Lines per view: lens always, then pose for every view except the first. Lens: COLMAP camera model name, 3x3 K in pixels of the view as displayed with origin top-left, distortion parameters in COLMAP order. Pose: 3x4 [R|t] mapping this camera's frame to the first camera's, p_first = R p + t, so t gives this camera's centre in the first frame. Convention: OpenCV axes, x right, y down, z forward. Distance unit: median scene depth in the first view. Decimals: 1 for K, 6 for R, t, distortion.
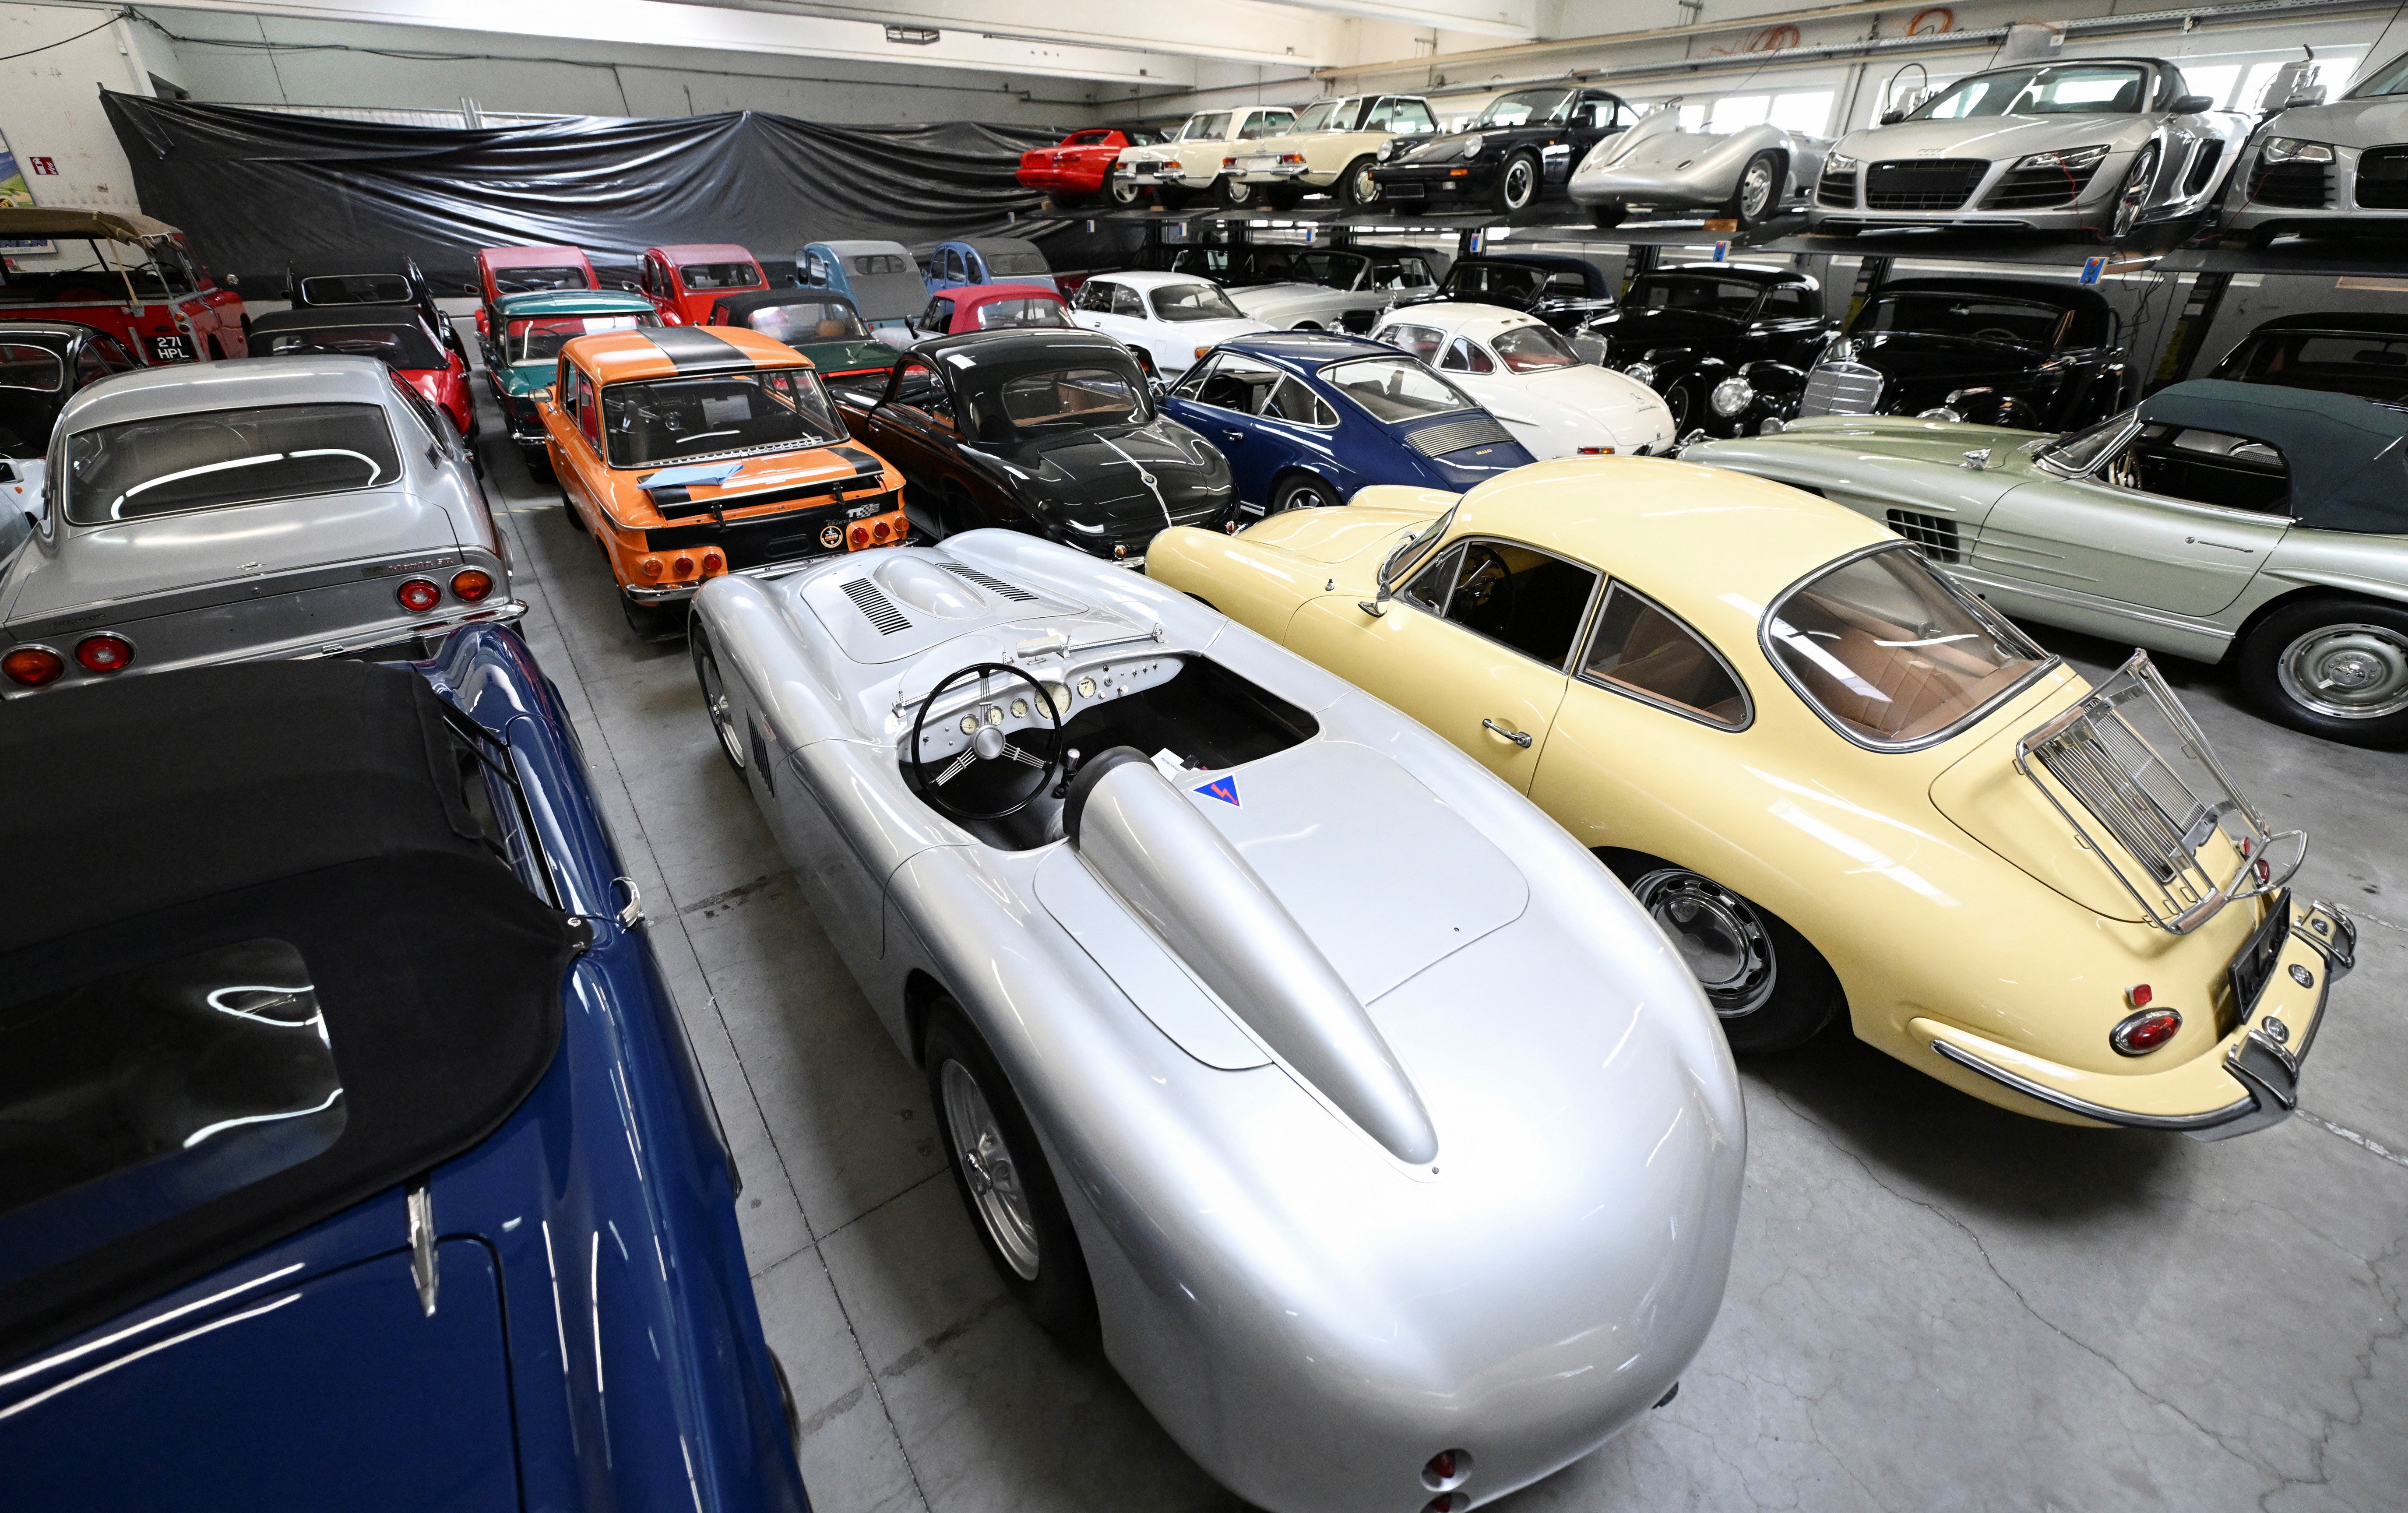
lens RADIAL K [[967.5, 0, 1155.4], [0, 967.5, 750.5], [0, 0, 1]] dist [-0.002224, 0.000270]
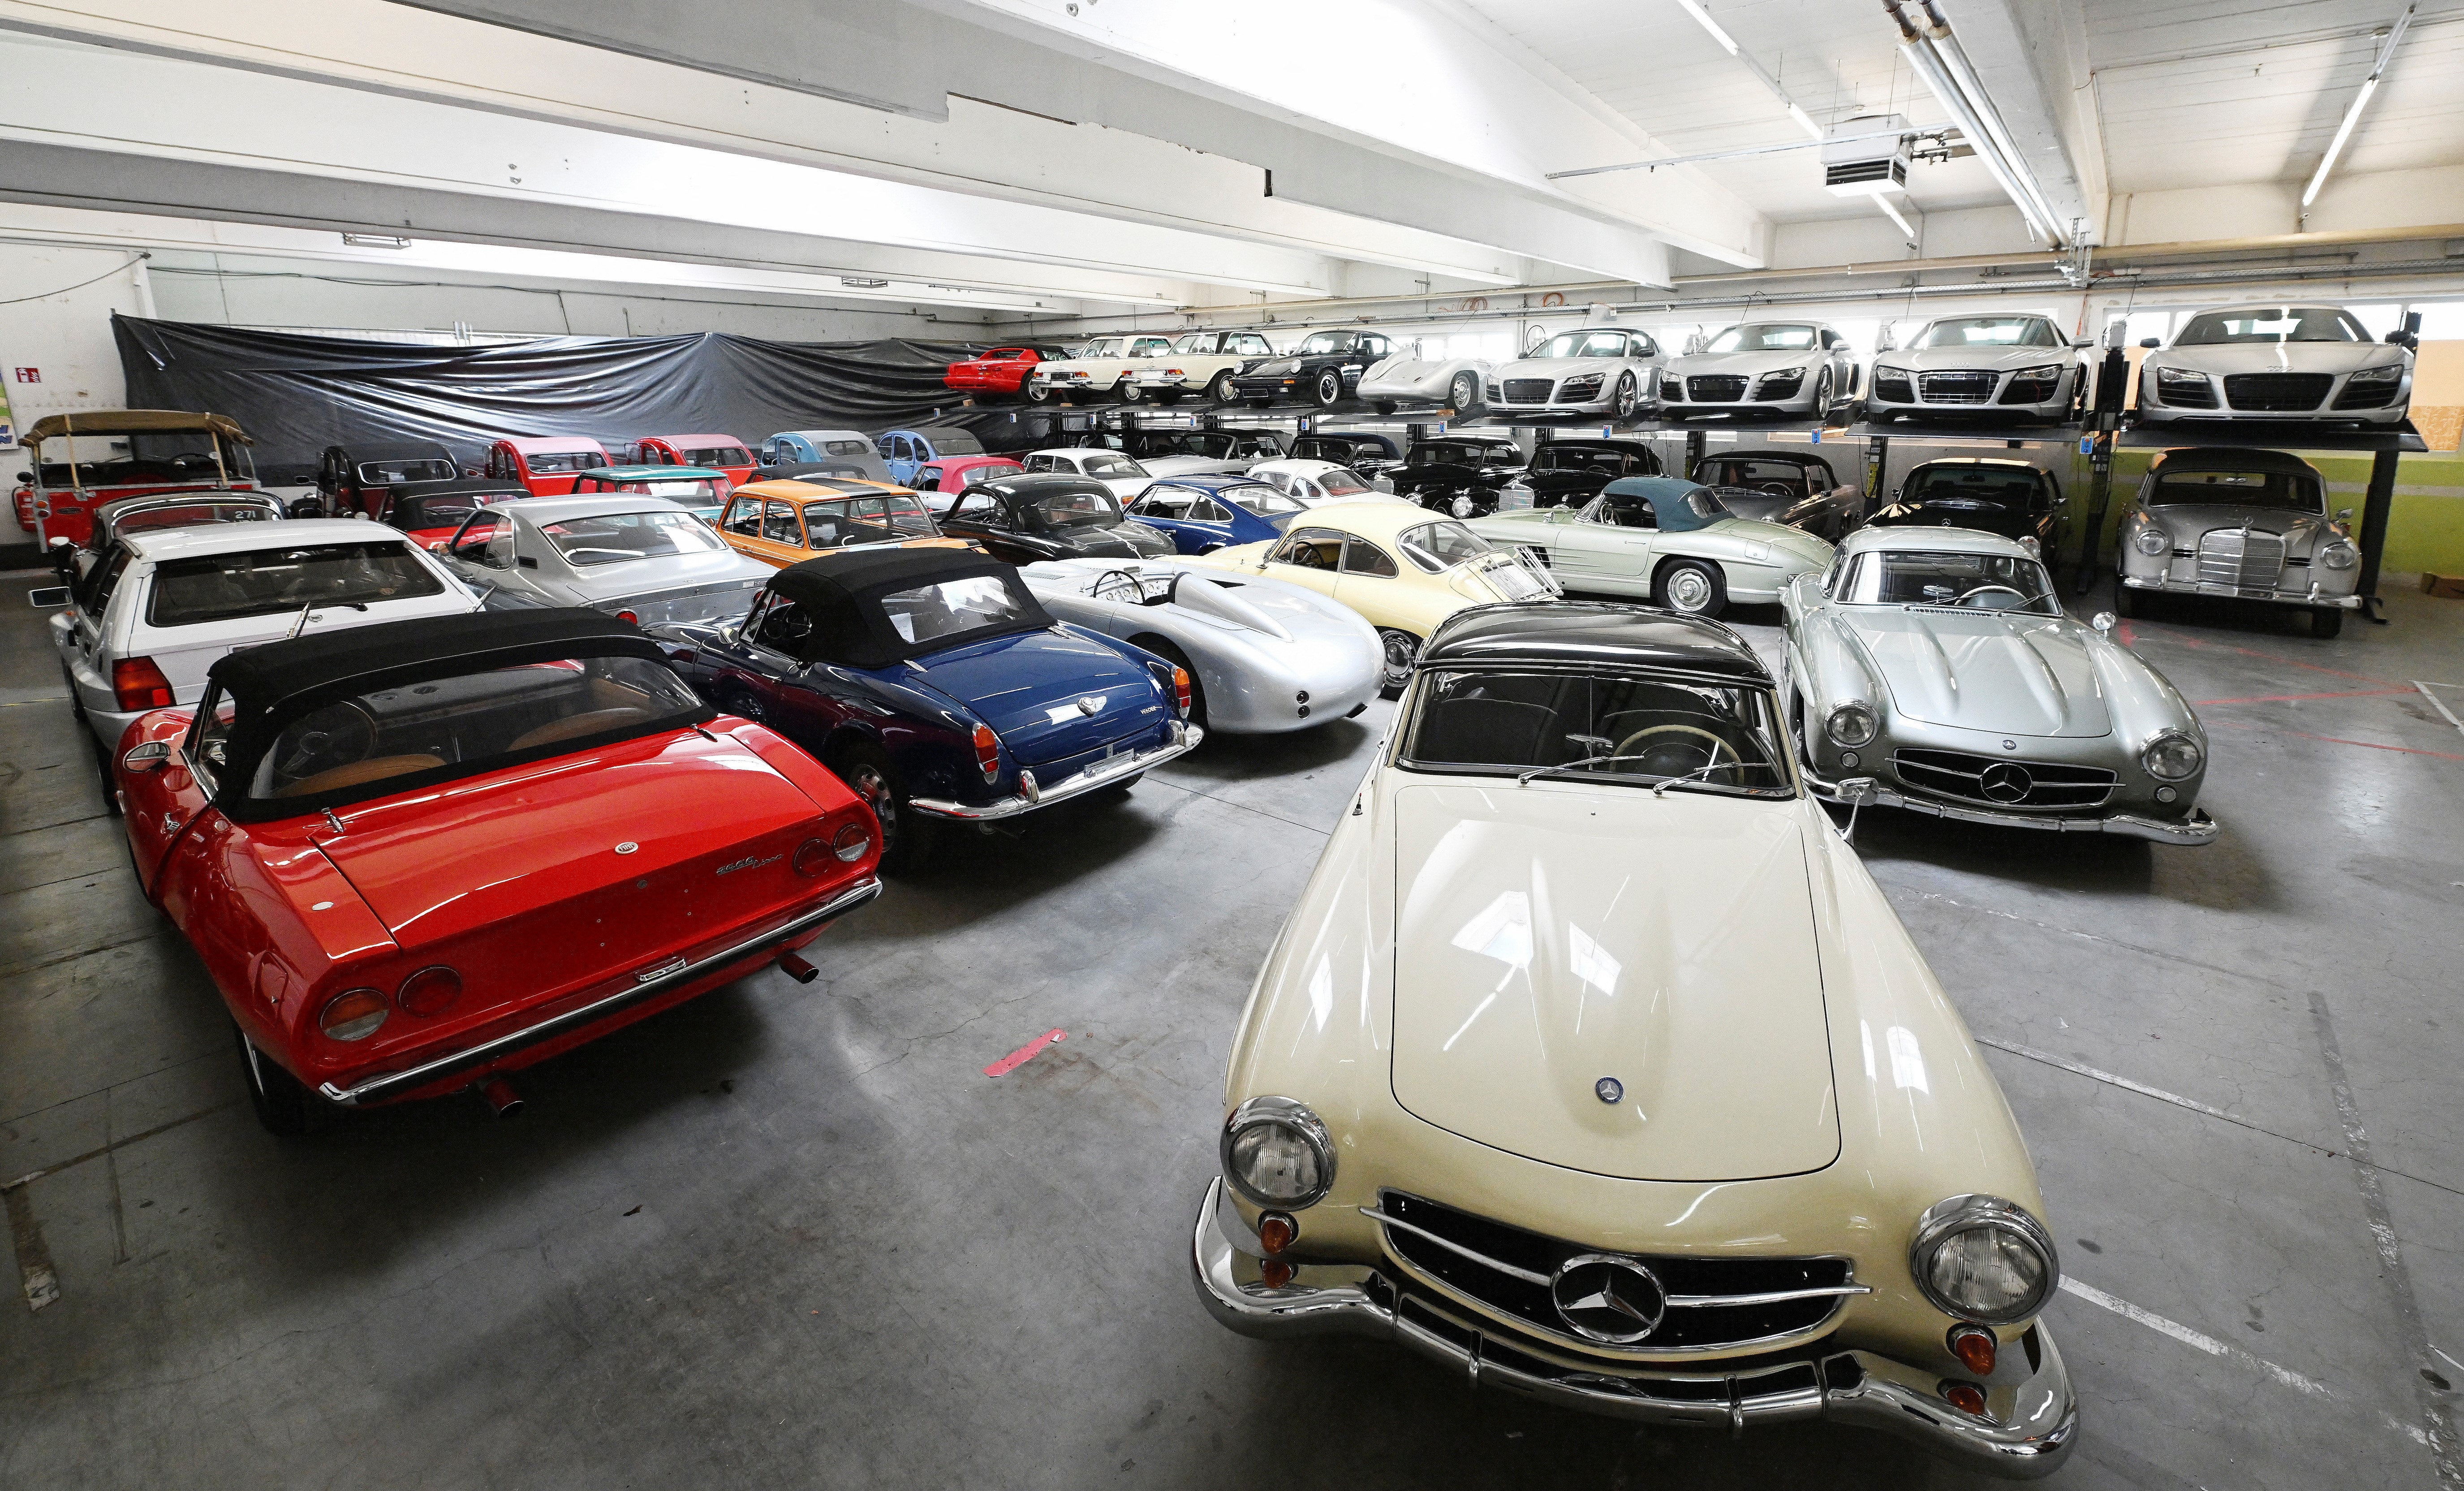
lens RADIAL K [[1172.5, 0, 1232.0], [0, 1172.5, 745.5], [0, 0, 1]] dist [0.002025, -0.000206]
pose [[0.979594, -0.063206, 0.190789, -0.135637], [0.104103, 0.971569, -0.212641, 0.285051], [-0.171925, 0.228164, 0.958323, -0.521580]]
